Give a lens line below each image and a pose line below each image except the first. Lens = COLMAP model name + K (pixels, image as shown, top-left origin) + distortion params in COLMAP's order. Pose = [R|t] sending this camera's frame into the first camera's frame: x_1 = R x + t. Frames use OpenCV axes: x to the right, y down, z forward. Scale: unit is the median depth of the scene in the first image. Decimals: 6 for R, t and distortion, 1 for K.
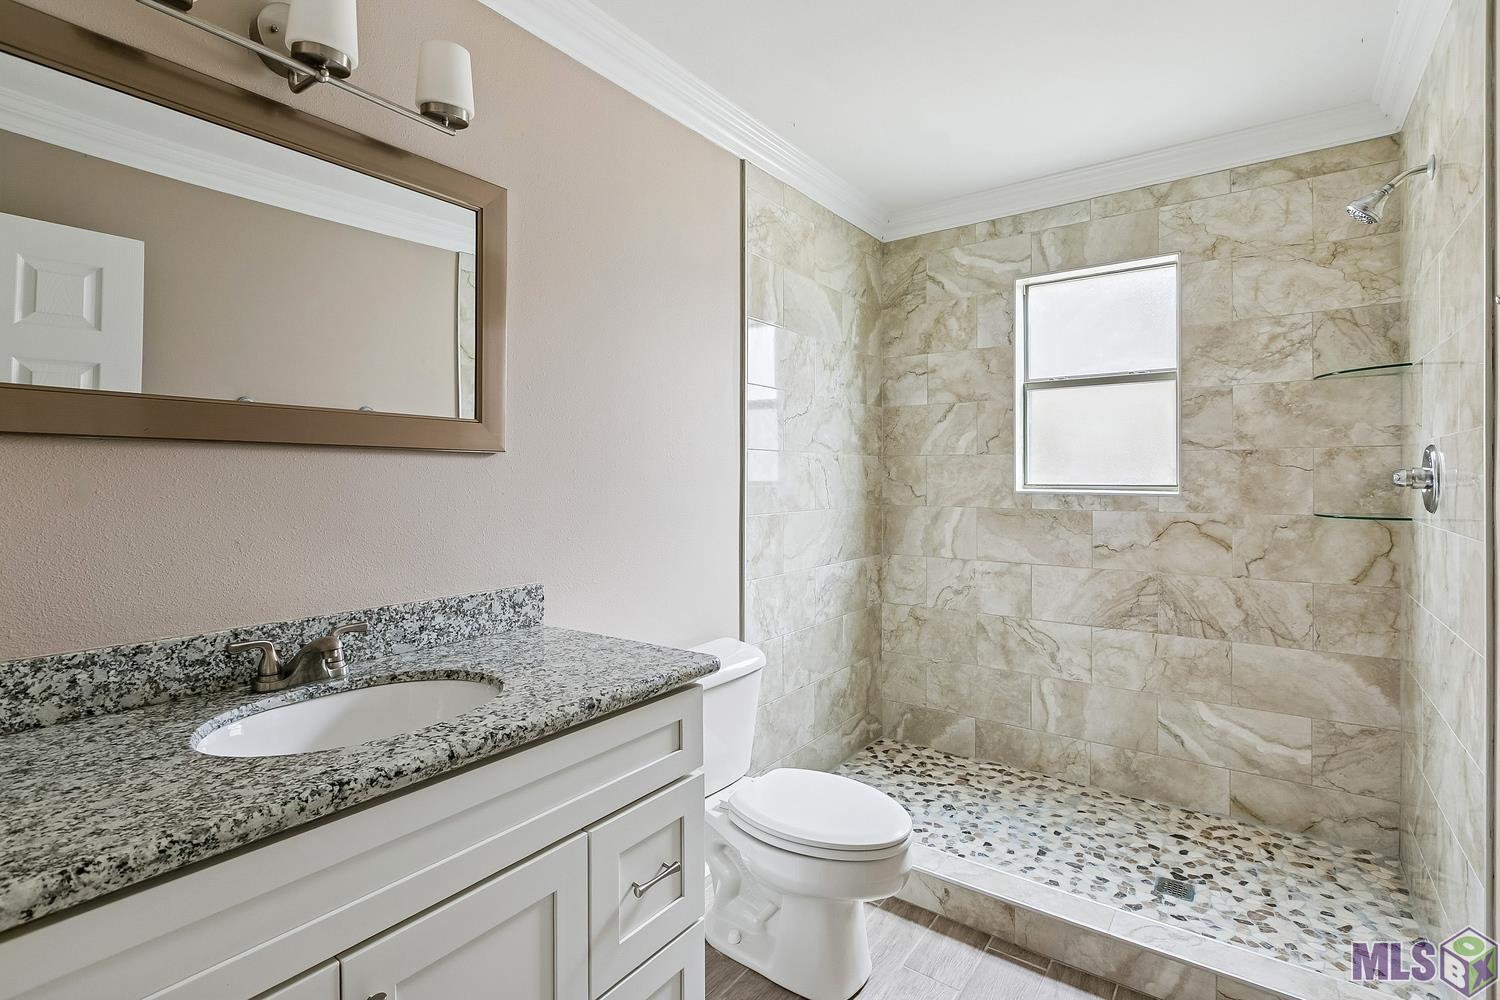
lens RADIAL K [[708.9, 0, 742.4], [0, 708.9, 489.9], [0, 0, 1]] dist [-0.000984, -0.001311]
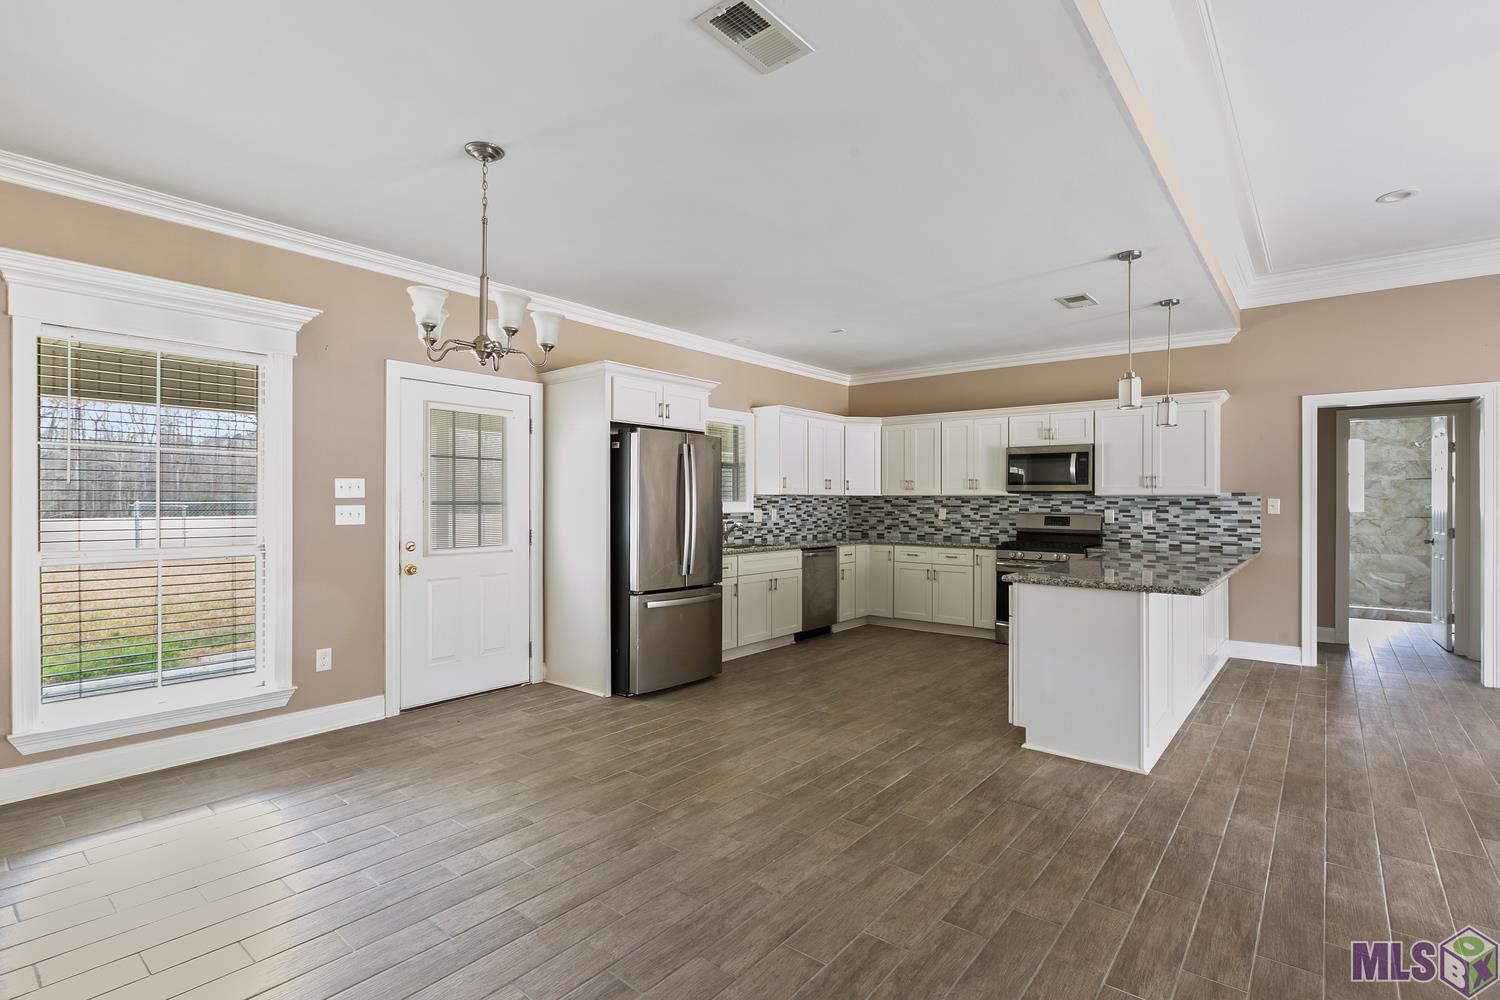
lens RADIAL K [[708.9, 0, 752.1], [0, 708.9, 501.9], [0, 0, 1]] dist [-0.000984, -0.001311]
pose [[0.999252, 0.003306, -0.038528, -2.328246], [-0.003314, 0.999994, -0.000143, -0.030204], [0.038528, 0.000270, 0.999258, -2.669275]]
